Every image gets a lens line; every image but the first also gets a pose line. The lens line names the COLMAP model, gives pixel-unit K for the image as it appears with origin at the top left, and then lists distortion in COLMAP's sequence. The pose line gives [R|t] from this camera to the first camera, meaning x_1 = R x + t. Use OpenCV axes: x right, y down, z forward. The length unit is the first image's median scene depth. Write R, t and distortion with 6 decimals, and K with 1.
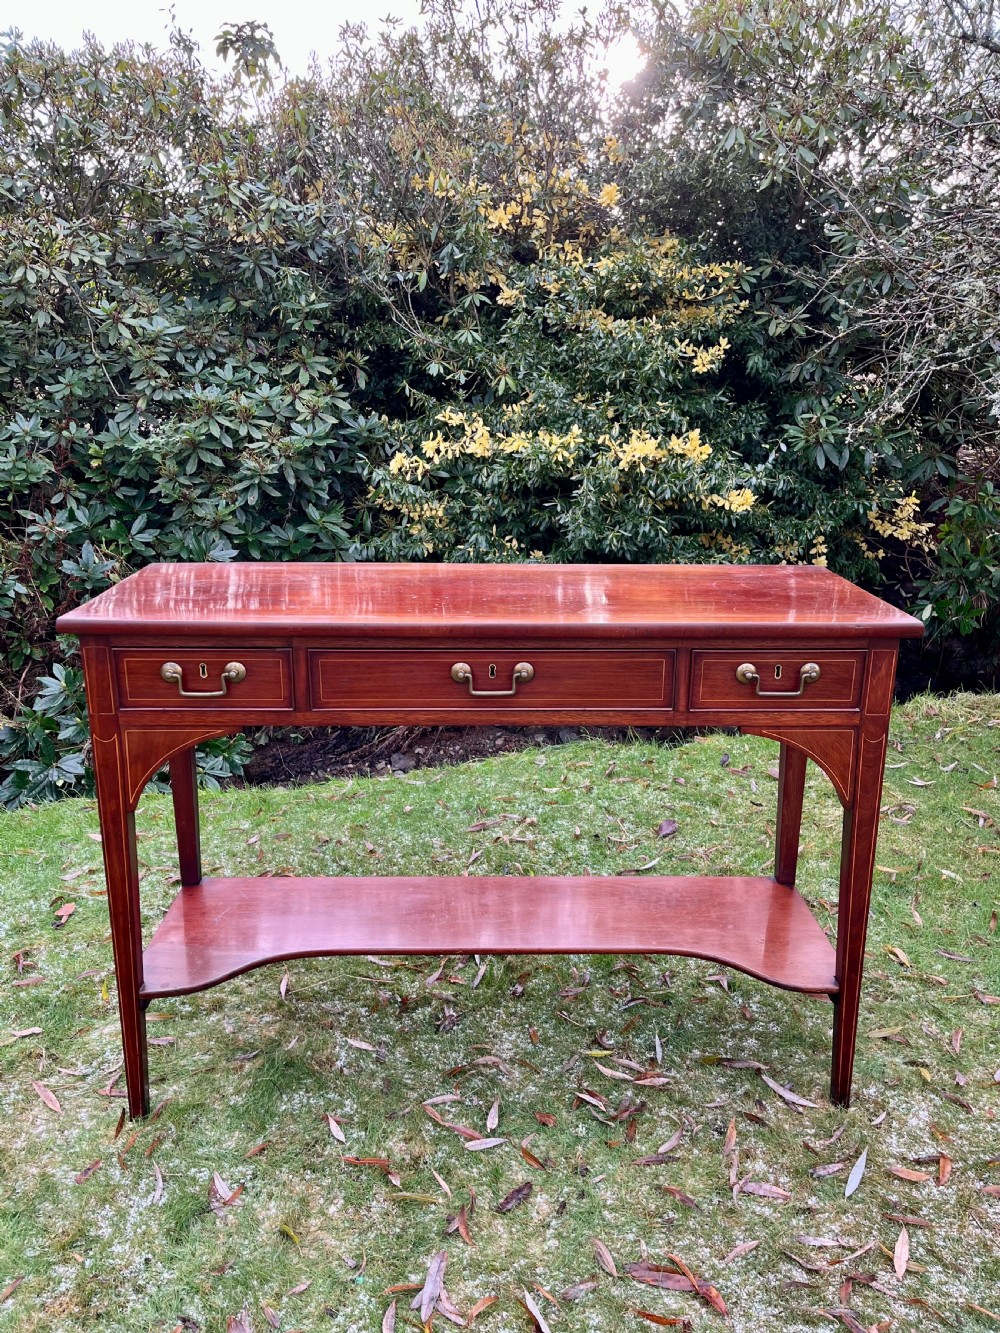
lens RADIAL K [[1005.1, 0, 496.4], [0, 1005.1, 669.8], [0, 0, 1]] dist [0.057689, -0.074917]
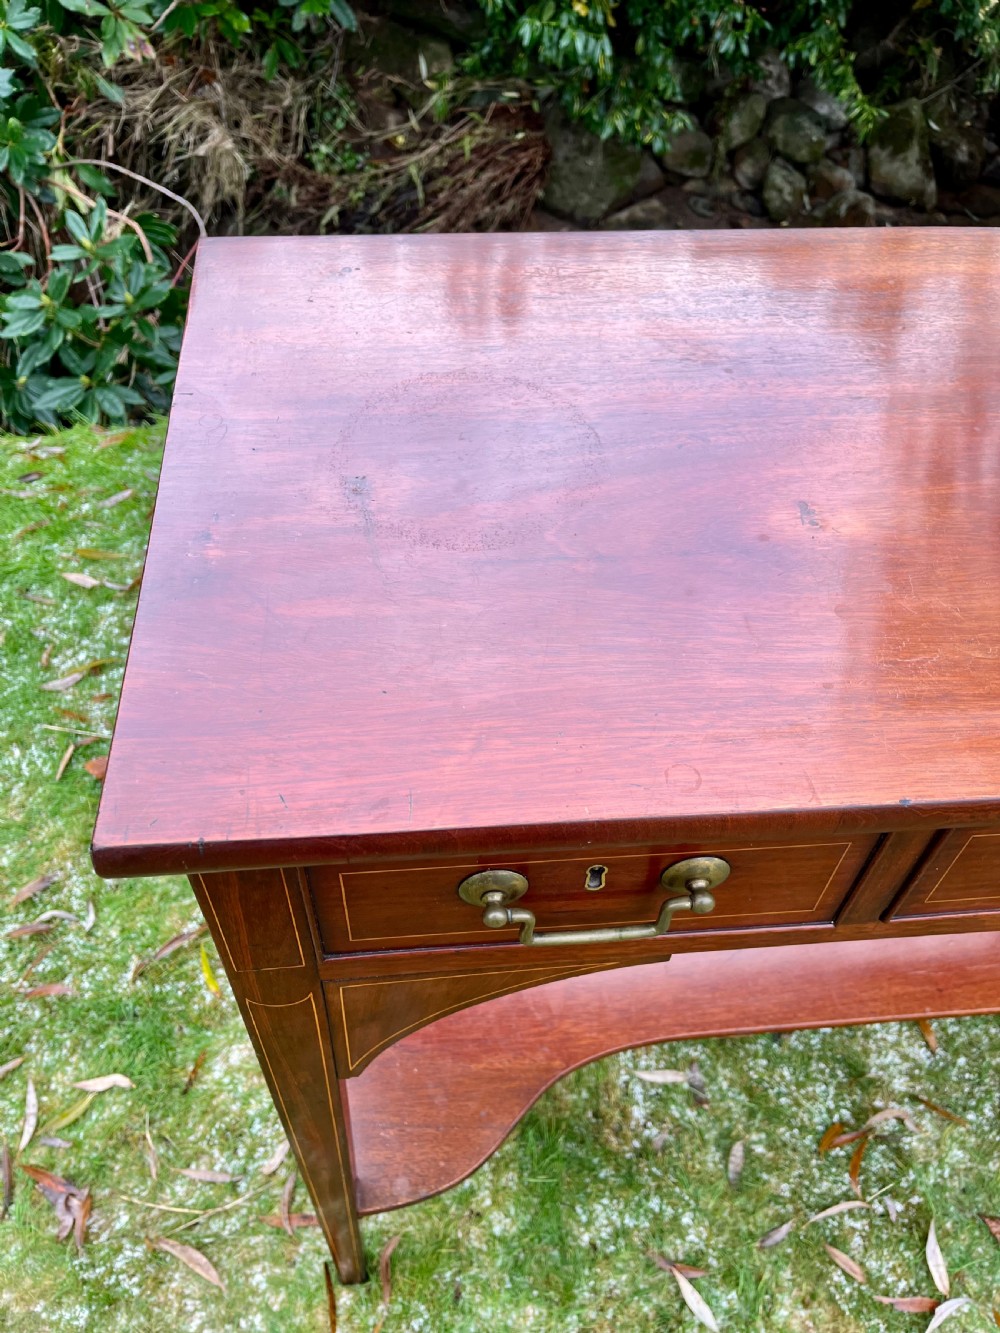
lens RADIAL K [[1013.3, 0, 506.2], [0, 1013.3, 684.2], [0, 0, 1]] dist [0.090820, -0.139114]
pose [[0.996329, -0.036465, 0.077452, -0.174646], [-0.012474, 0.833246, 0.552762, -0.111967], [-0.084693, -0.551699, 0.829732, 0.400741]]
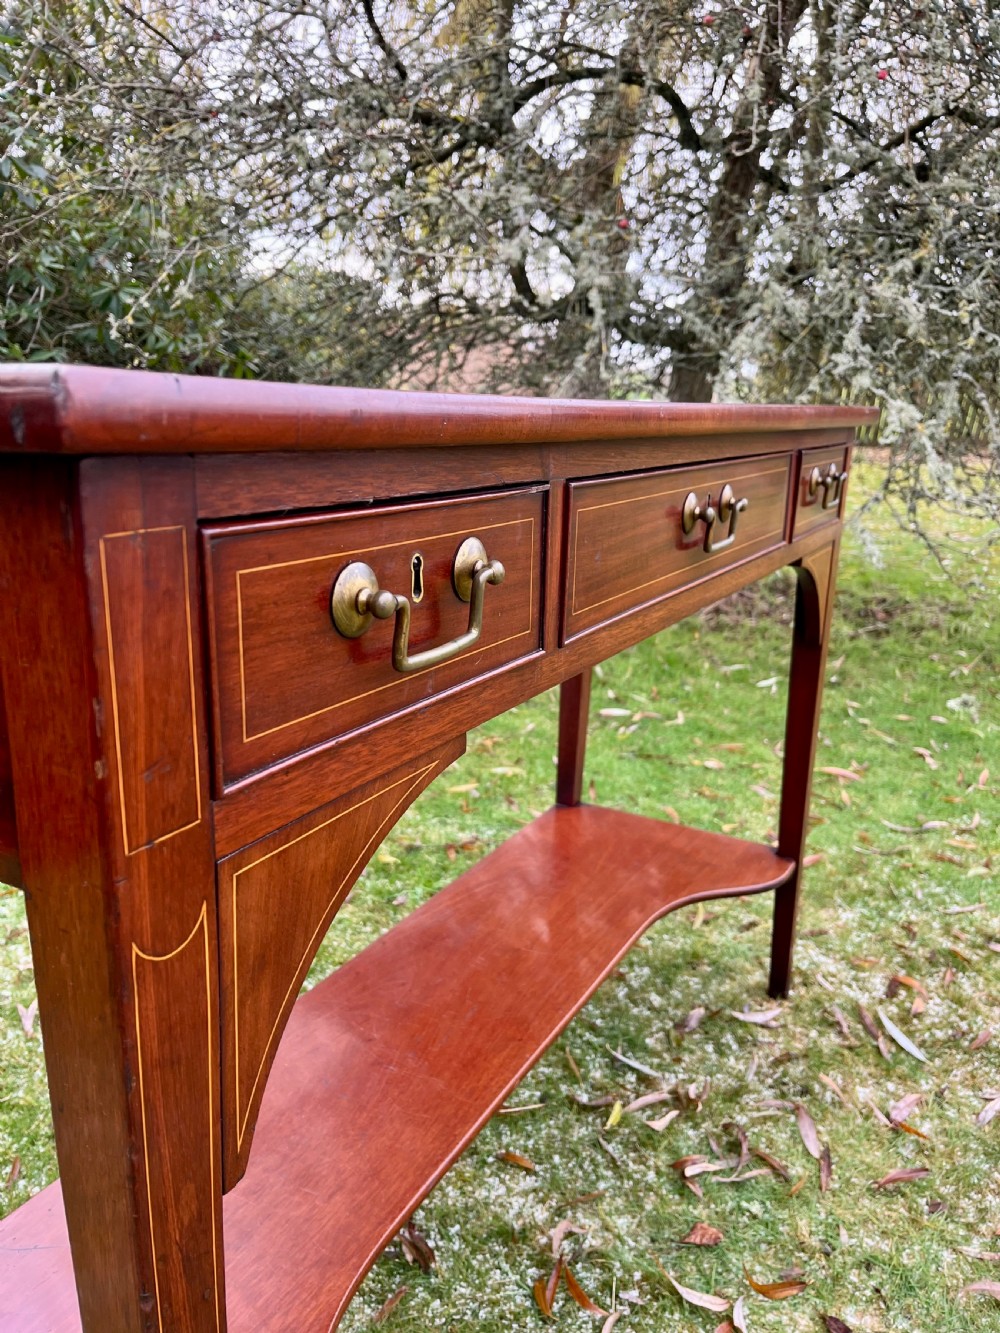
lens RADIAL K [[1014.8, 0, 501.8], [0, 1014.8, 669.1], [0, 0, 1]] dist [0.082100, -0.127446]
pose [[0.497250, -0.216755, 0.840095, -0.278385], [0.222011, 0.967840, 0.118307, -0.001592], [-0.838721, 0.127682, 0.529381, 0.421693]]
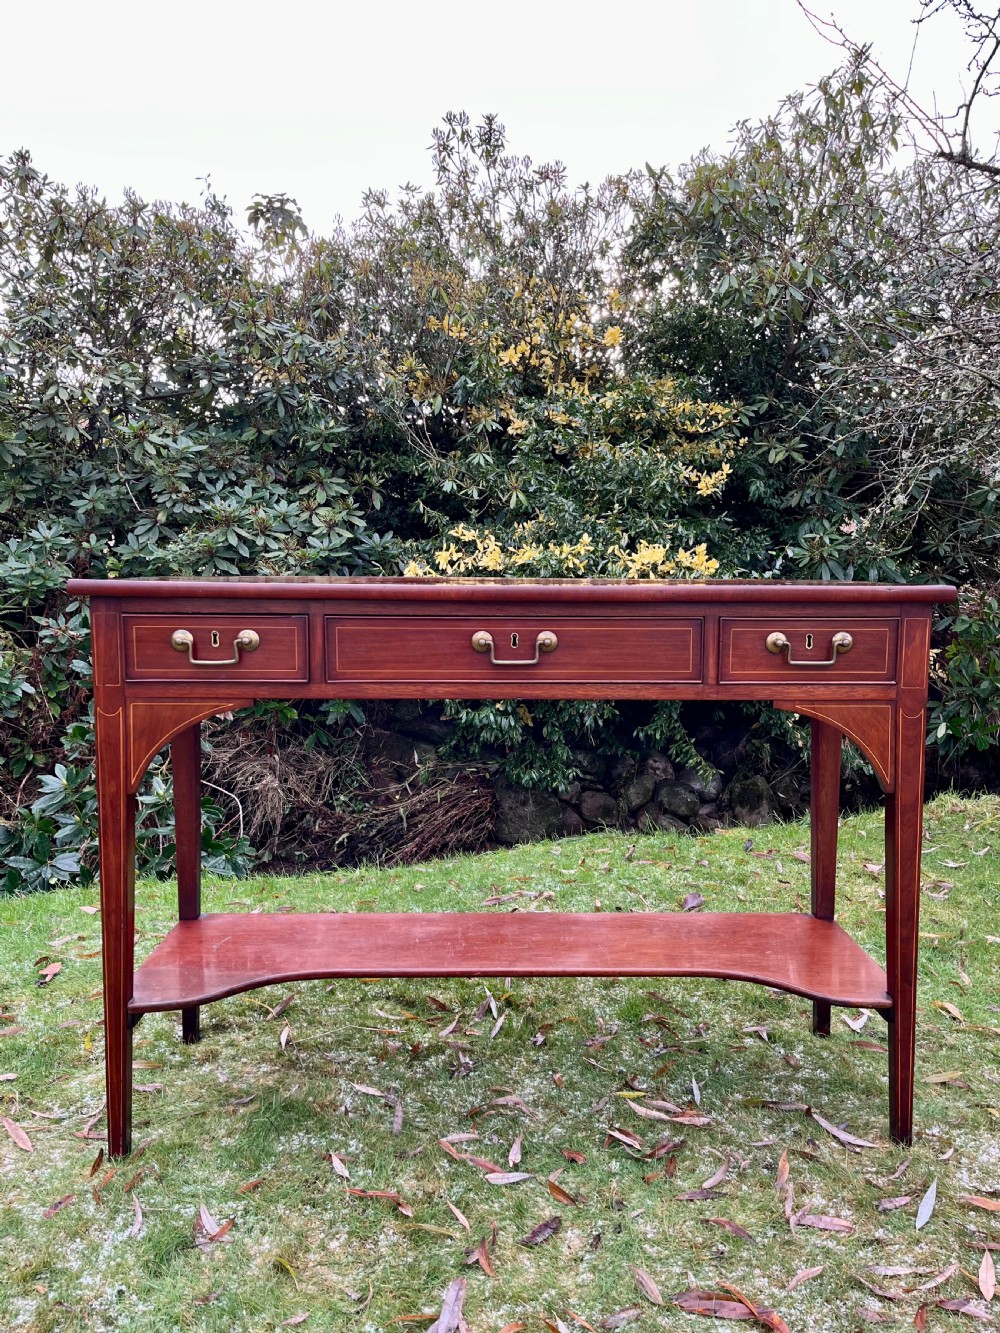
lens RADIAL K [[1003.6, 0, 508.1], [0, 1003.6, 676.0], [0, 0, 1]] dist [0.070927, -0.100749]
pose [[0.999985, -0.001798, 0.005228, -0.008019], [0.002678, 0.984824, -0.173533, 0.105549], [-0.004836, 0.173544, 0.984814, 0.027000]]
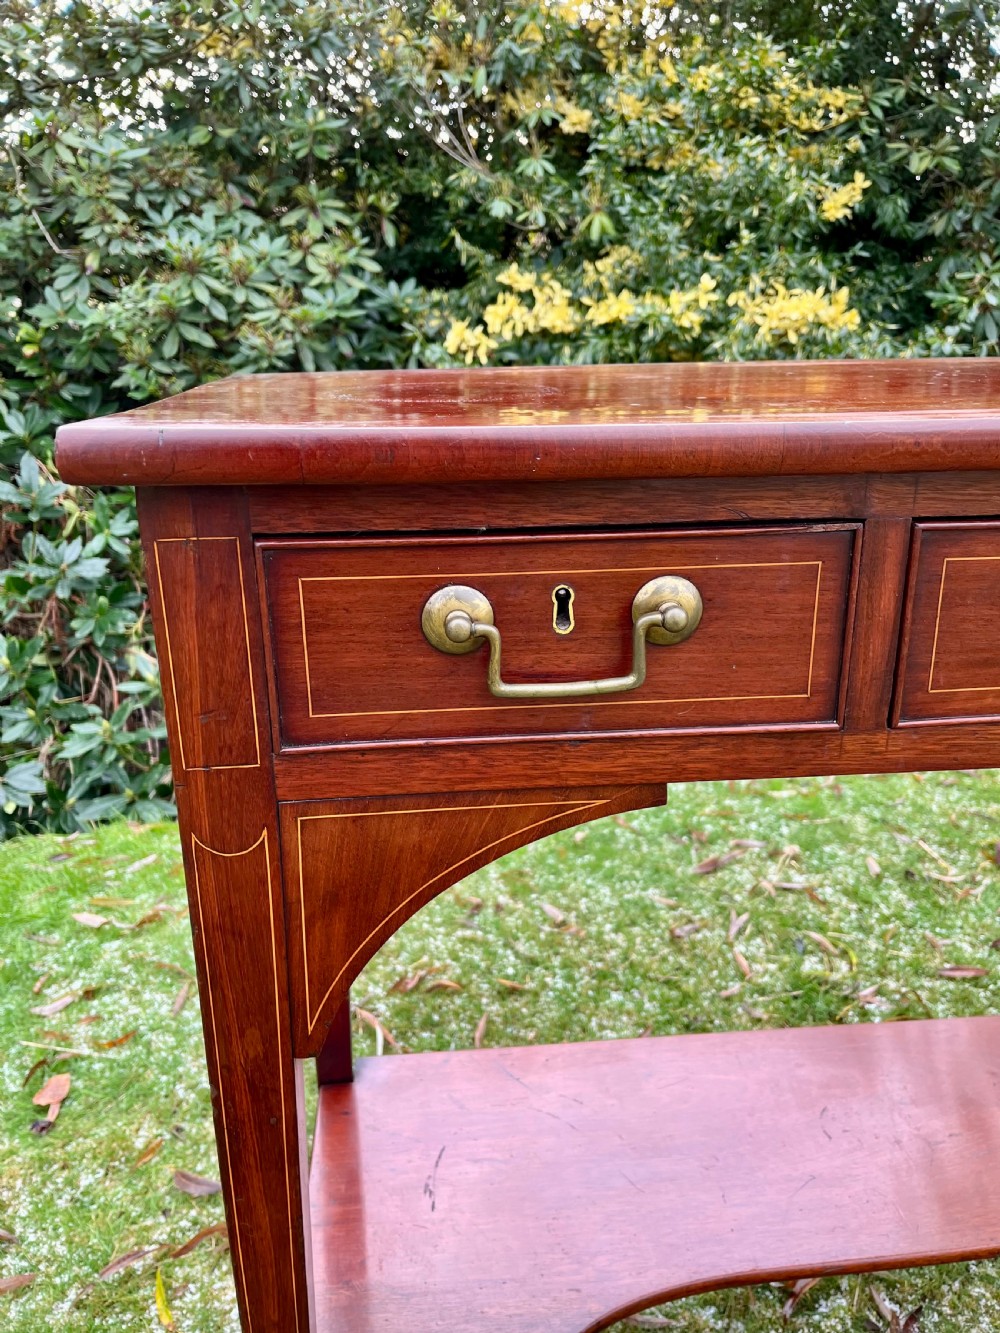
lens RADIAL K [[1014.8, 0, 501.8], [0, 1014.8, 669.1], [0, 0, 1]] dist [0.082100, -0.127446]
pose [[0.997456, -0.040343, 0.058776, -0.168198], [0.037810, 0.998333, 0.043598, 0.002375], [-0.060437, -0.041265, 0.997319, 0.361194]]
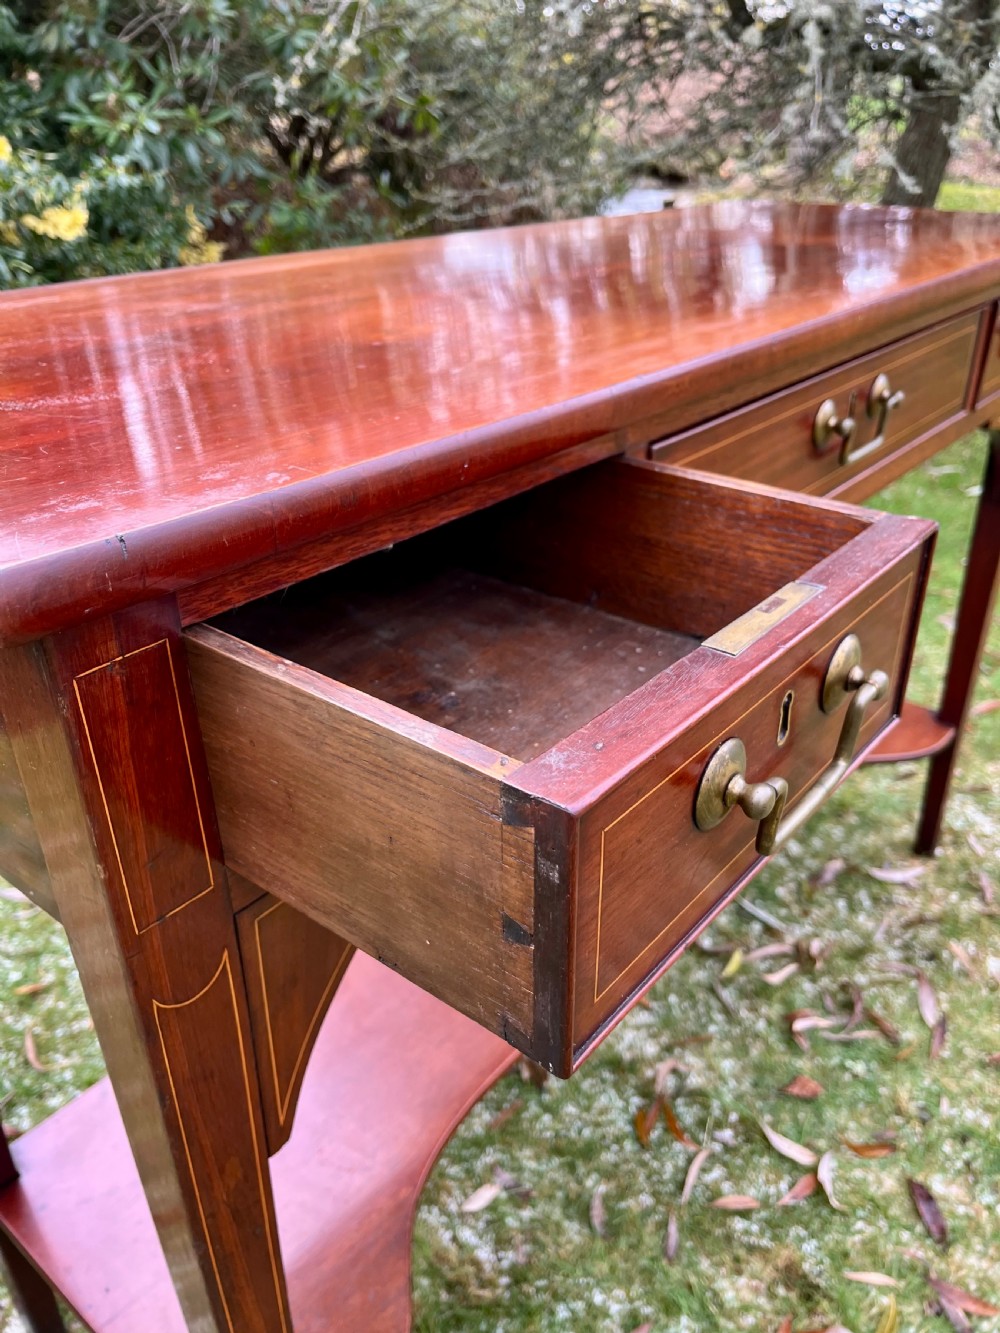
lens RADIAL K [[1029.6, 0, 504.6], [0, 1029.6, 680.3], [0, 0, 1]] dist [0.040236, -0.073904]
pose [[0.648607, -0.378031, 0.660607, -0.250294], [0.227463, 0.924546, 0.305739, -0.034038], [-0.726340, -0.048041, 0.685655, 0.402730]]
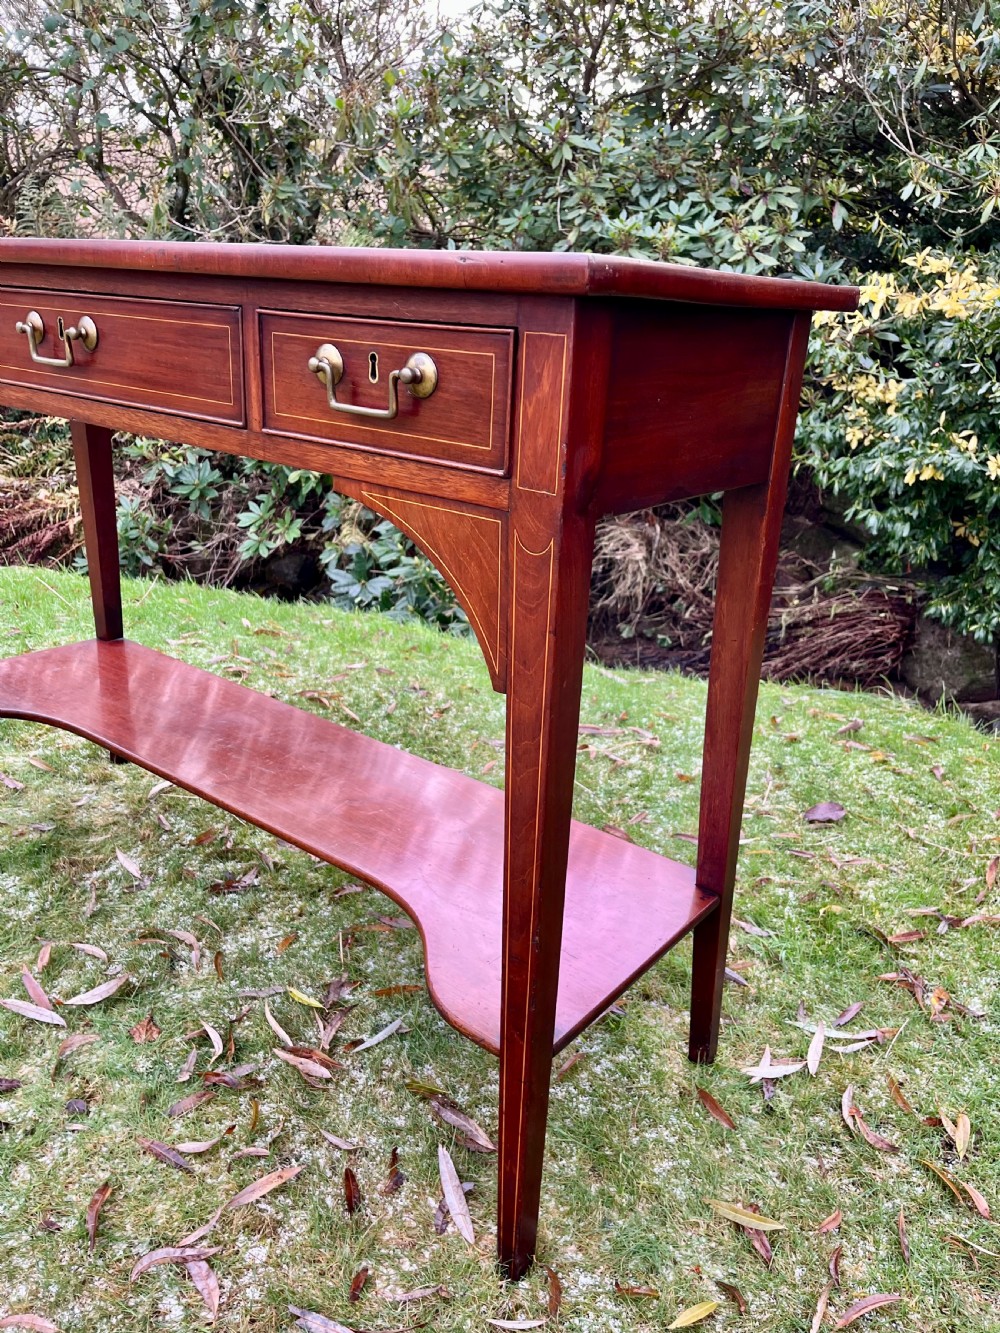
lens RADIAL K [[1007.8, 0, 513.0], [0, 1007.8, 681.6], [0, 0, 1]] dist [0.052070, -0.056310]
pose [[0.777674, 0.255047, -0.574607, 0.342932], [-0.226674, 0.966285, 0.122117, 0.039178], [0.586380, 0.035281, 0.809267, 0.334672]]
